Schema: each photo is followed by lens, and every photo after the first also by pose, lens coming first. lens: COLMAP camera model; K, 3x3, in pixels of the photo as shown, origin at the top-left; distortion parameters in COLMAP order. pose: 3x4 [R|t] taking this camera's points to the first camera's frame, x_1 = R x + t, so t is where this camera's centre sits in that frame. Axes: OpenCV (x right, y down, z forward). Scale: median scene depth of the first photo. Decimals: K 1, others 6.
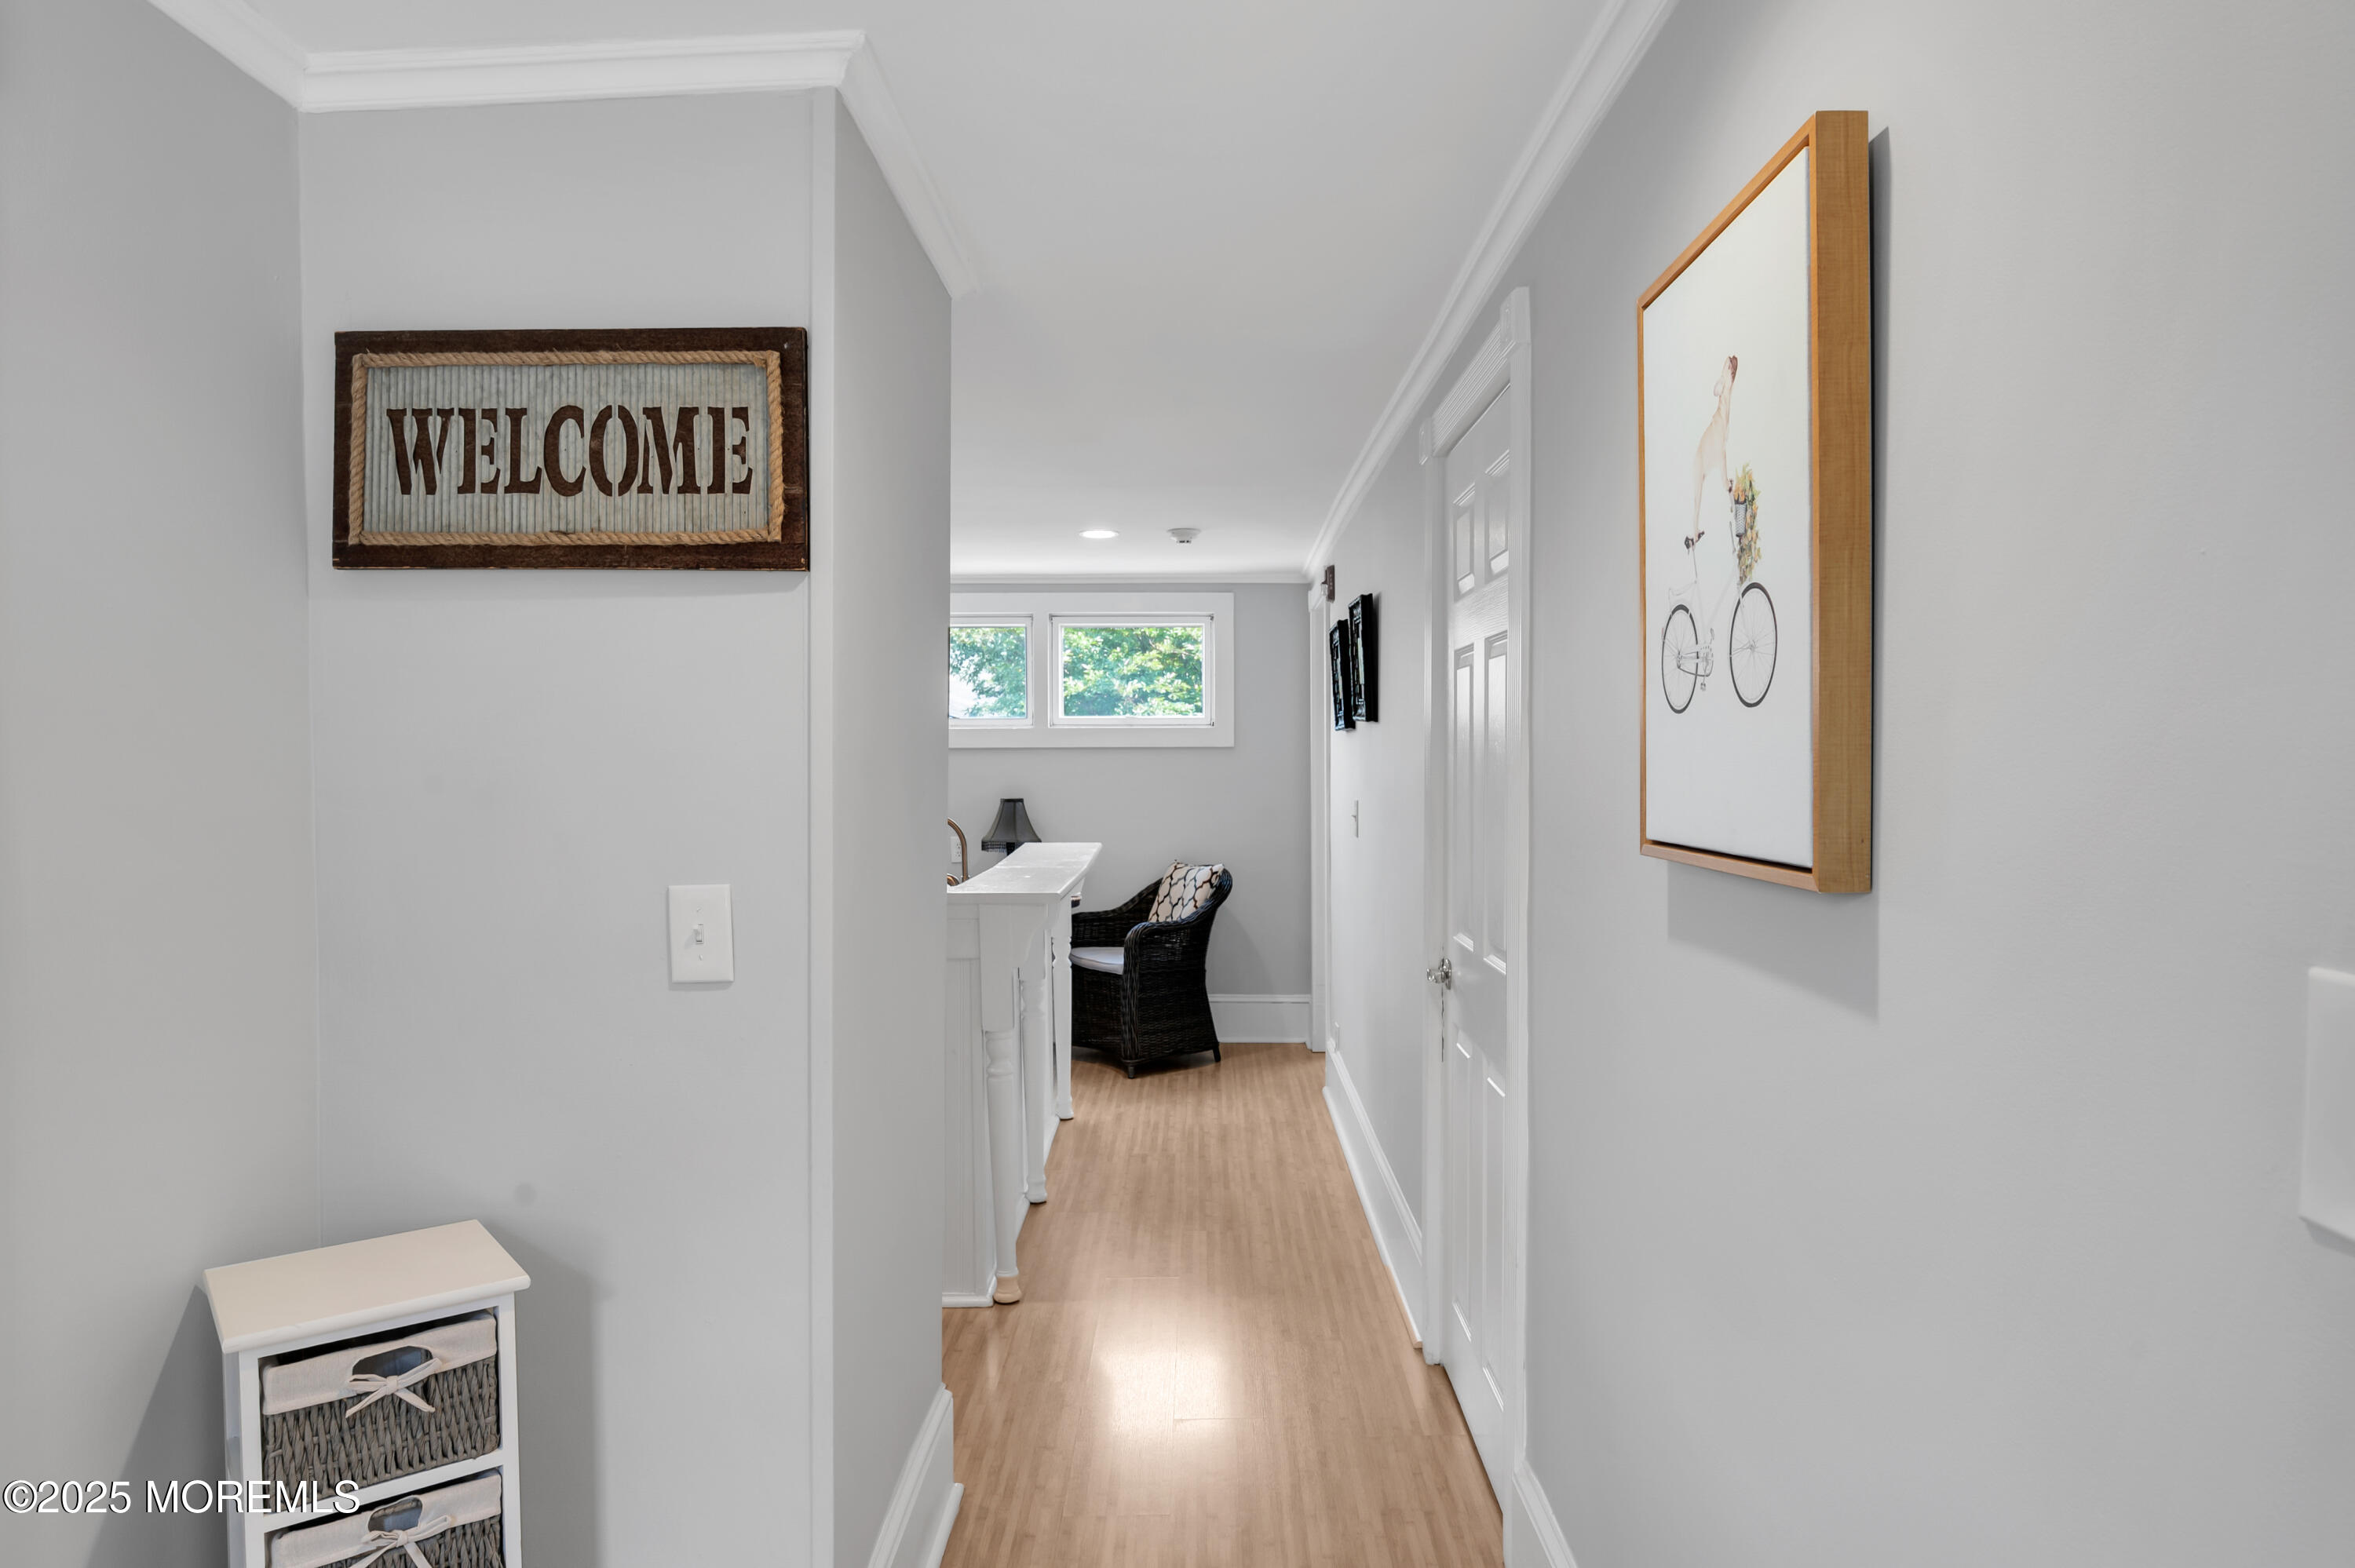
lens RADIAL K [[1462.8, 0, 1171.0], [0, 1462.8, 745.6], [0, 0, 1]] dist [-0.003901, 0.000035]
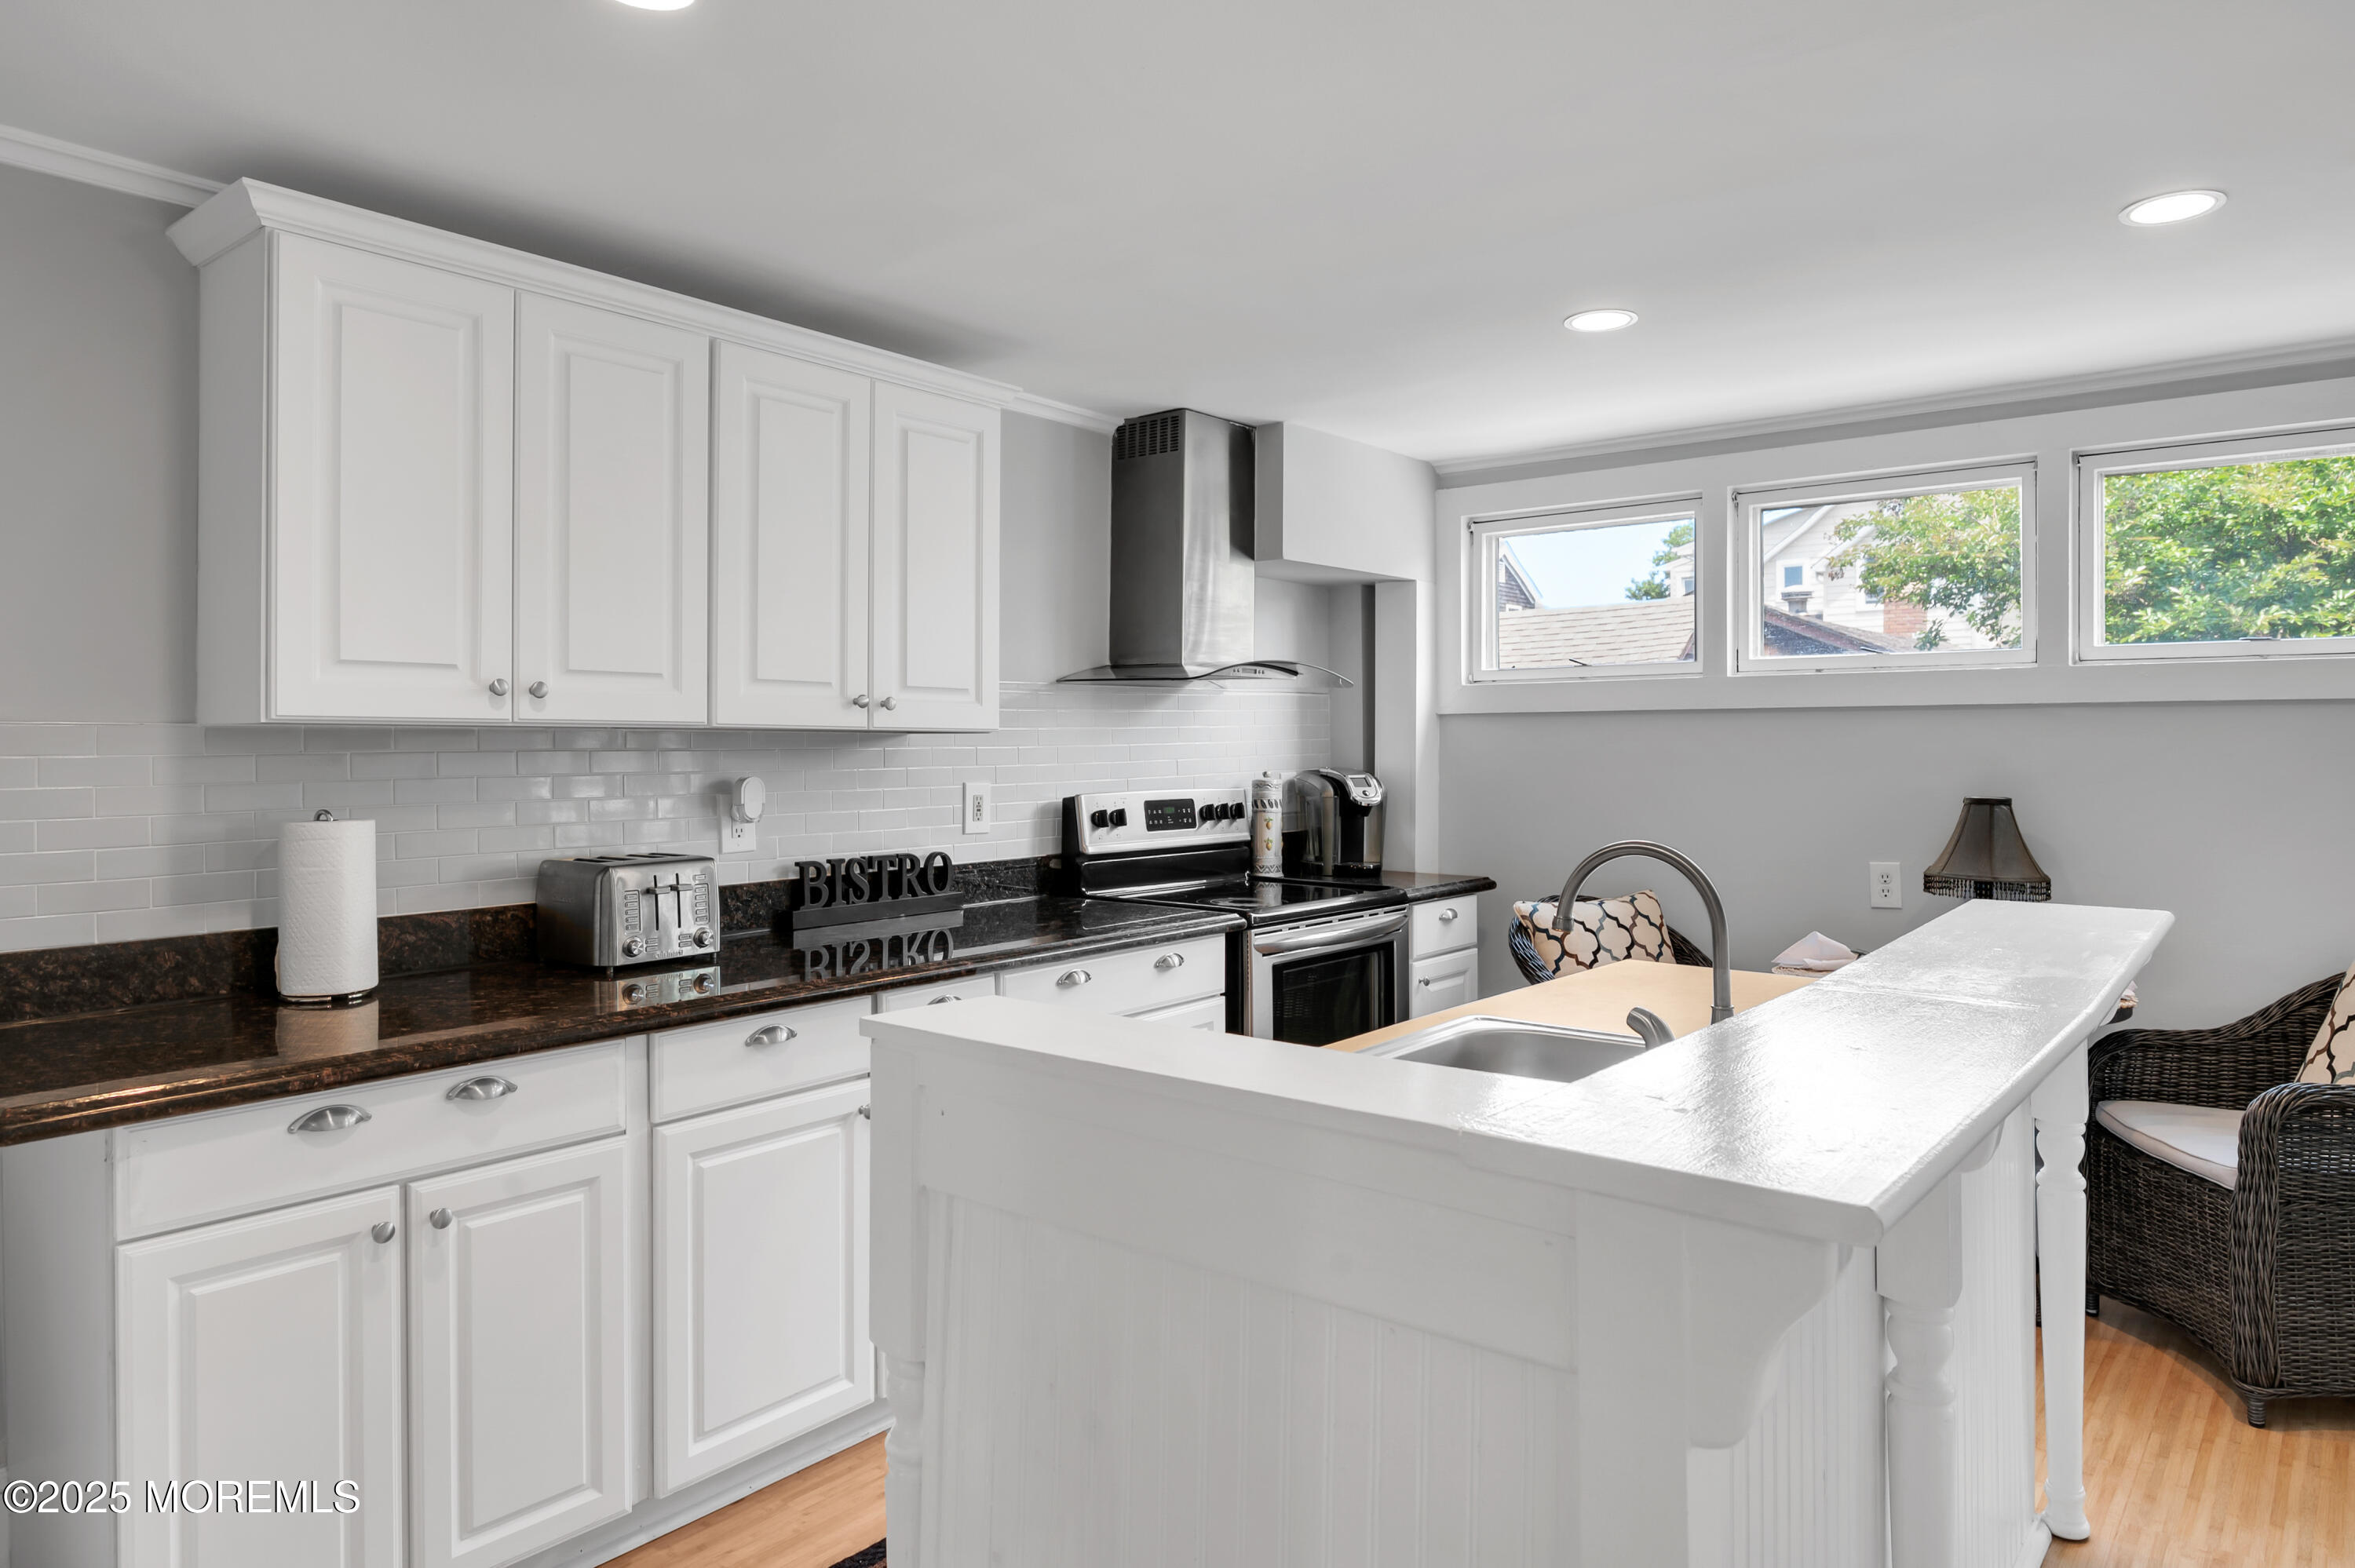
lens RADIAL K [[1462.8, 0, 1171.0], [0, 1462.8, 745.6], [0, 0, 1]] dist [-0.003901, 0.000035]
pose [[0.783084, 0.004761, -0.621898, -0.009500], [0.001669, 0.999951, 0.009758, 0.011074], [0.621914, -0.008679, 0.783038, 0.395969]]
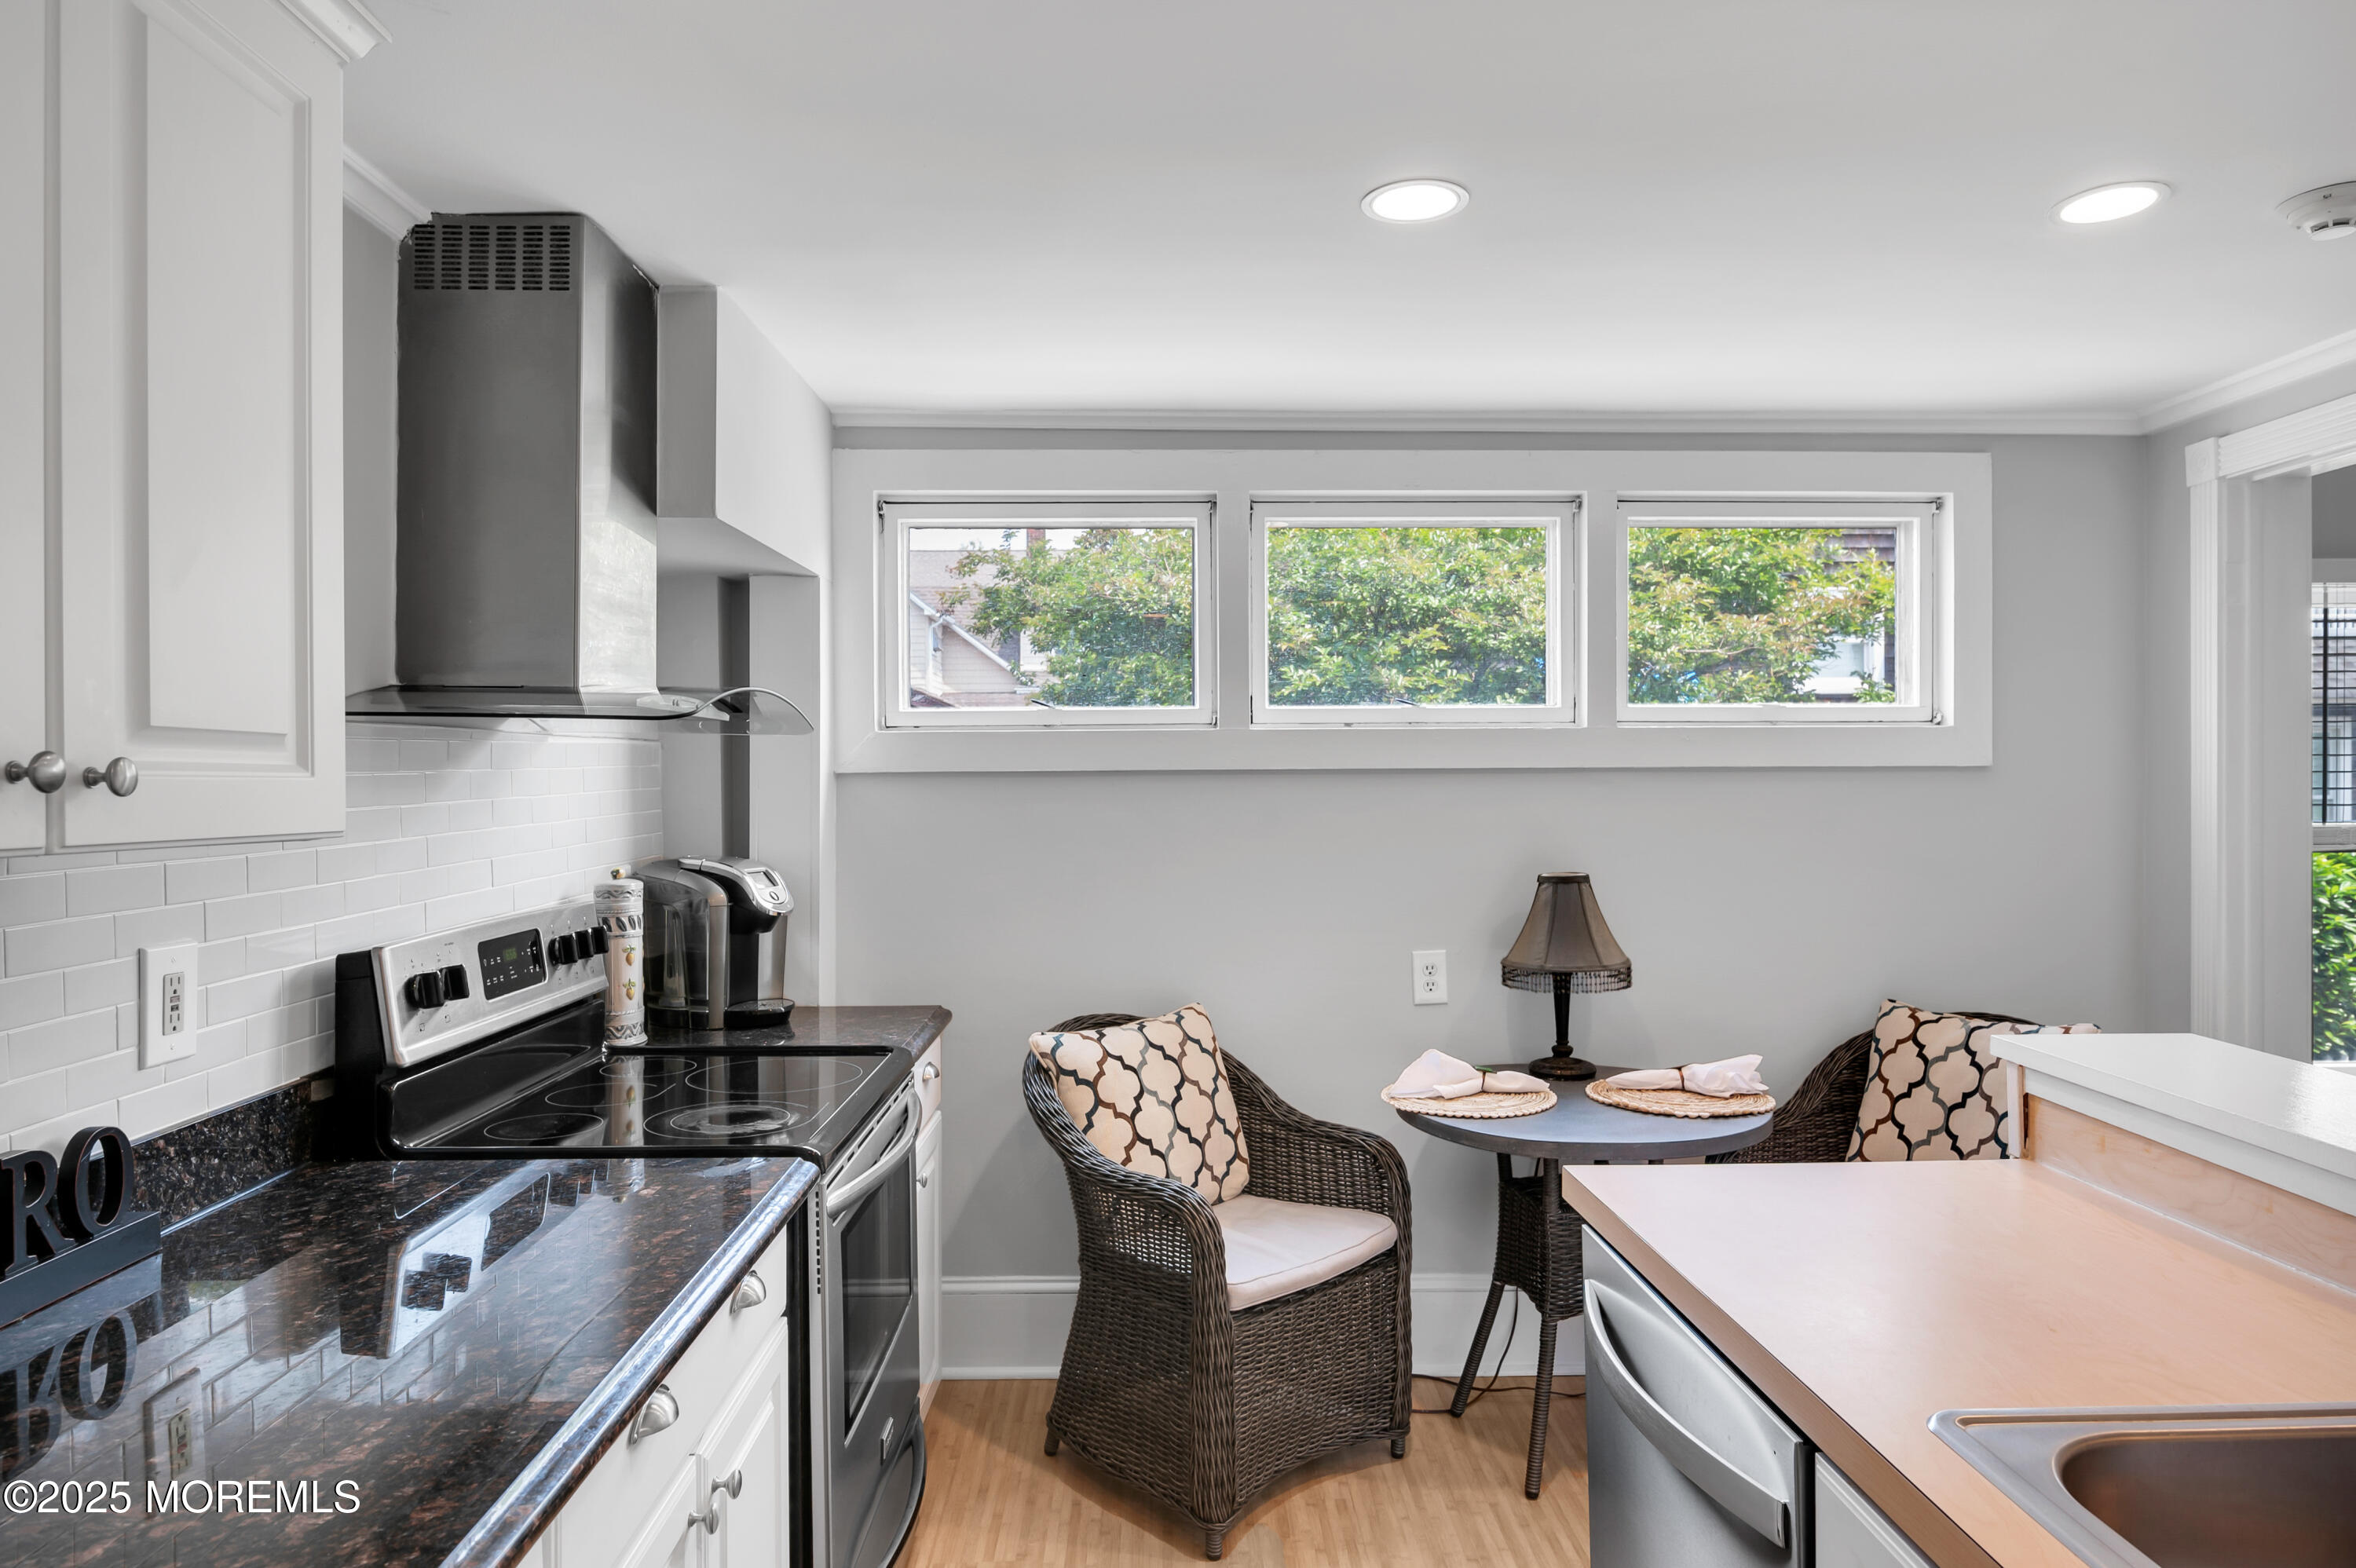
lens RADIAL K [[1485.2, 0, 1173.5], [0, 1485.2, 772.2], [0, 0, 1]] dist [0.059635, 0.000008]
pose [[0.996686, -0.002748, 0.081293, -0.285763], [0.002246, 0.999978, 0.006268, -0.000246], [-0.081308, -0.006064, 0.996671, 0.527969]]
